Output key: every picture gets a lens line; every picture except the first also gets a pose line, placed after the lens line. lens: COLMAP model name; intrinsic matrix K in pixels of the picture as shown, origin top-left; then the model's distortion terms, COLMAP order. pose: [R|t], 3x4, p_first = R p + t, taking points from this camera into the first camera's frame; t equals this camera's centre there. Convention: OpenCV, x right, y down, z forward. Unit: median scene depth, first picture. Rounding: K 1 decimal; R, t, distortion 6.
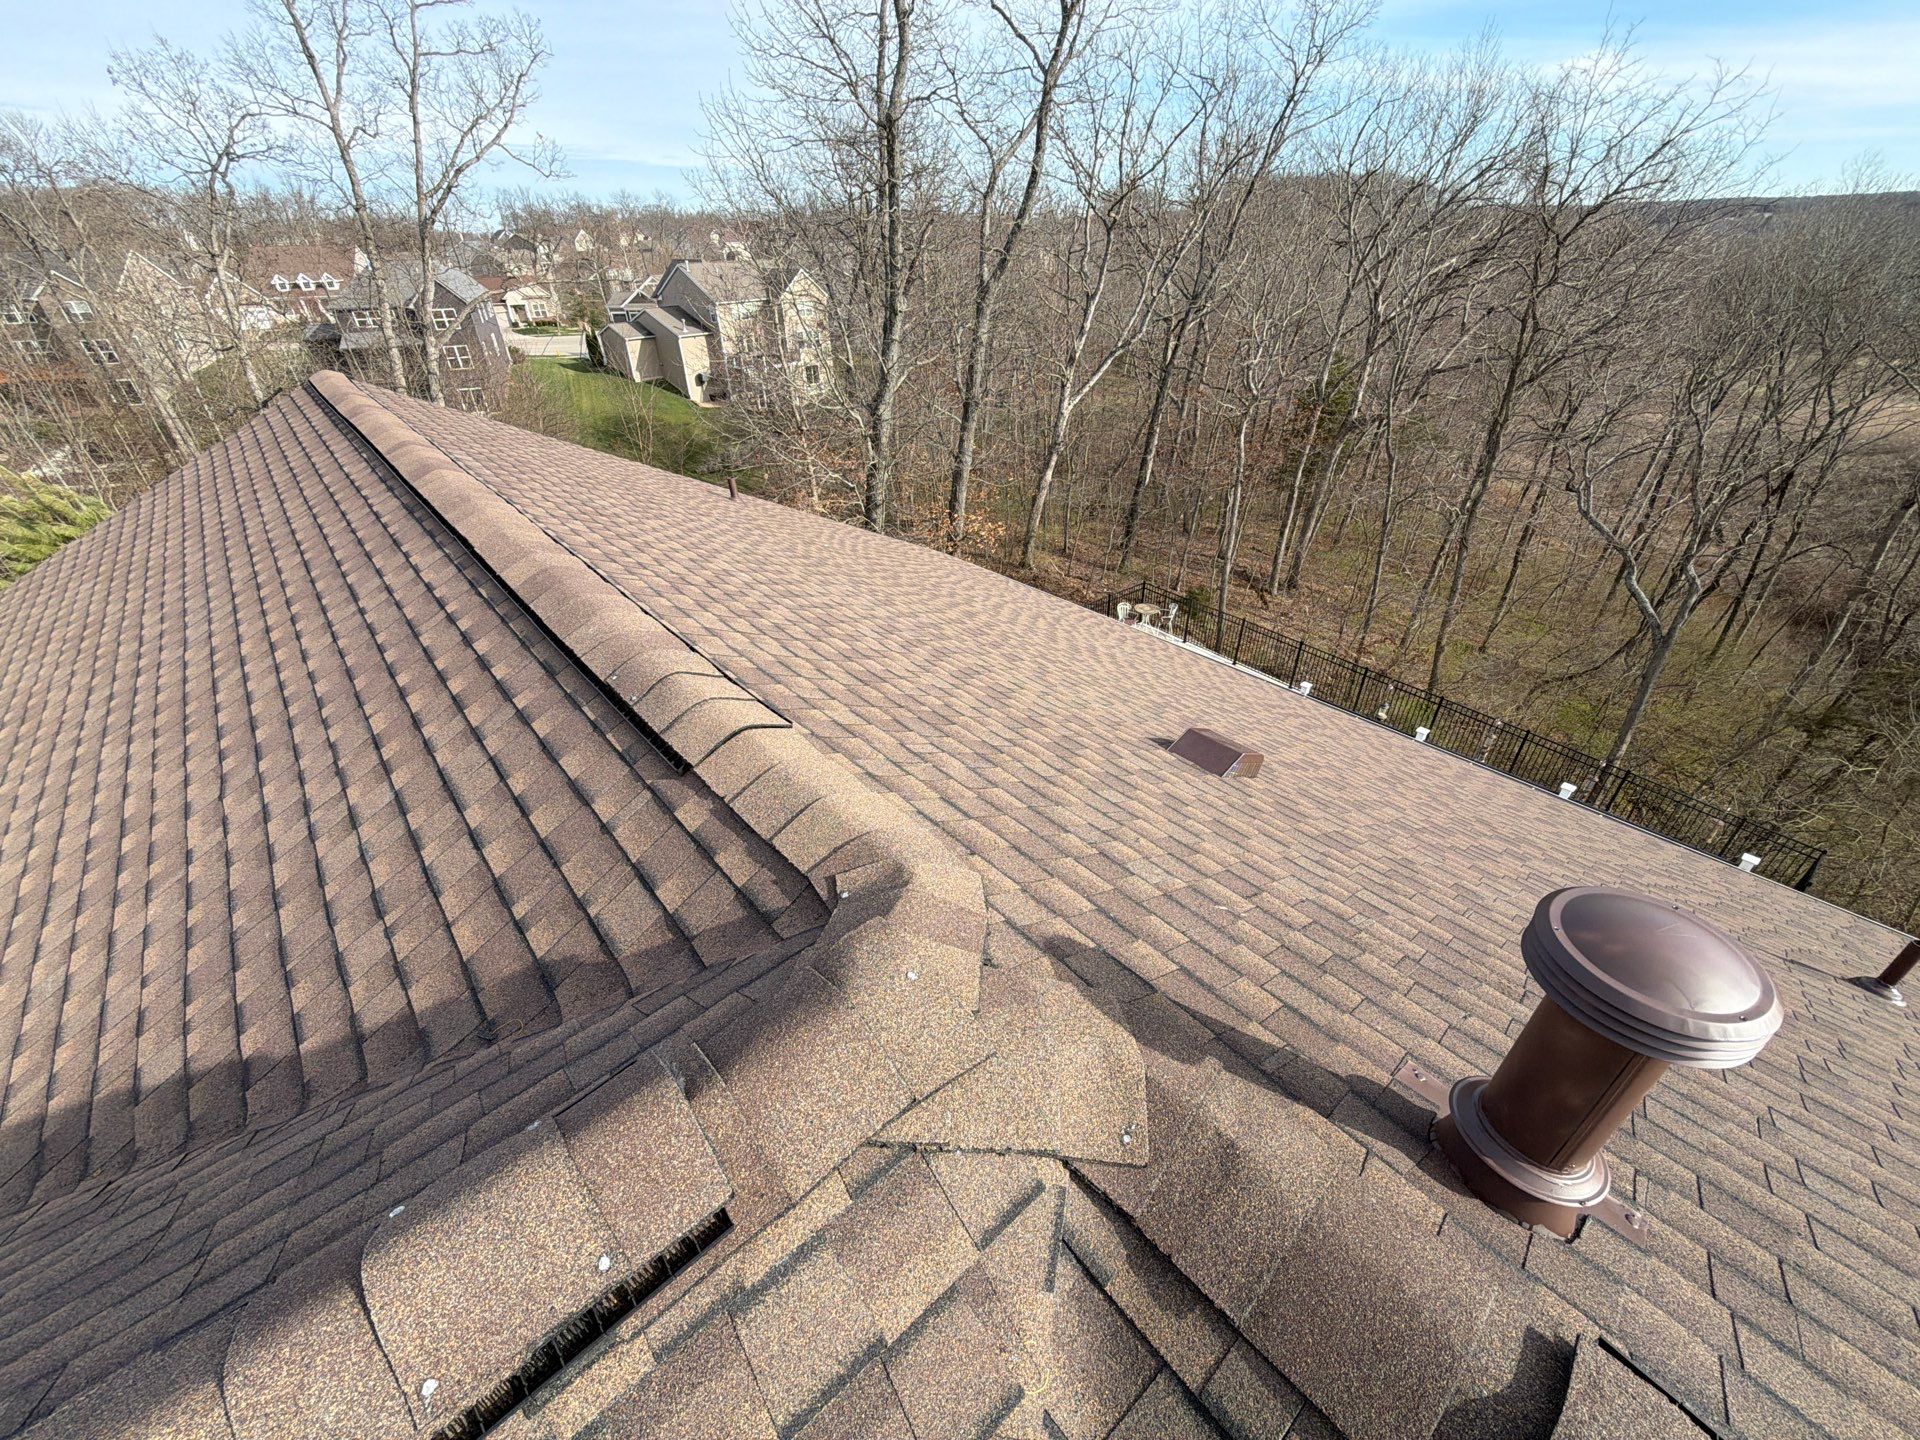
lens RADIAL K [[765.4, 0, 974.4], [0, 765.4, 725.4], [0, 0, 1]] dist [0.002378, -0.000851]
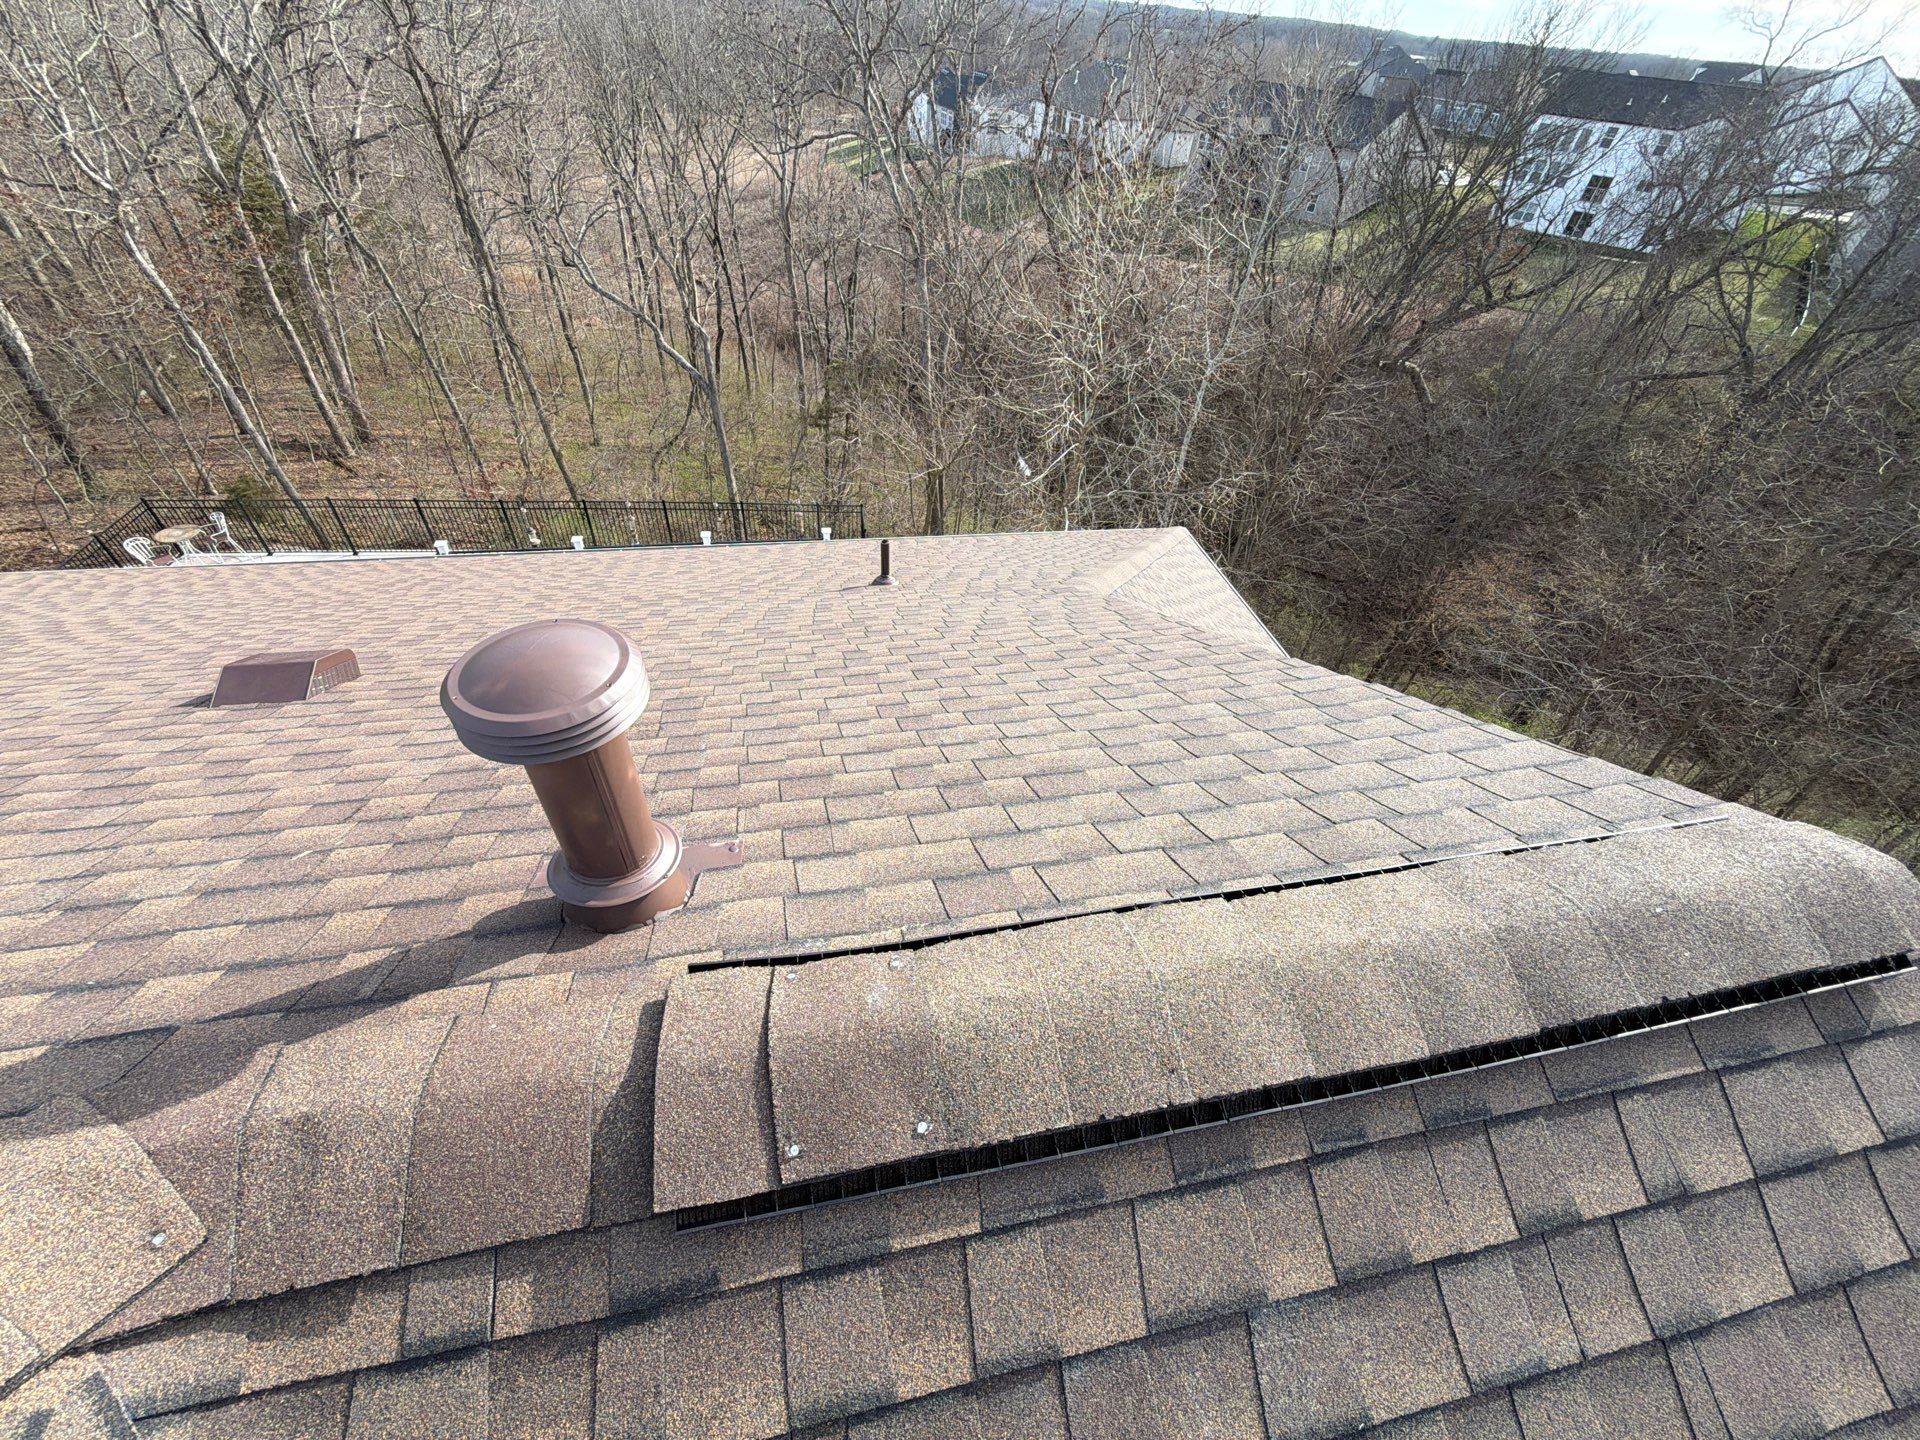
lens RADIAL K [[765.4, 0, 958.1], [0, 765.4, 719.8], [0, 0, 1]] dist [0.002378, -0.000851]
pose [[0.489963, -0.555939, 0.671467, 0.106559], [0.400560, 0.827704, 0.393010, 0.042654], [-0.774266, 0.076403, 0.628232, -0.029288]]
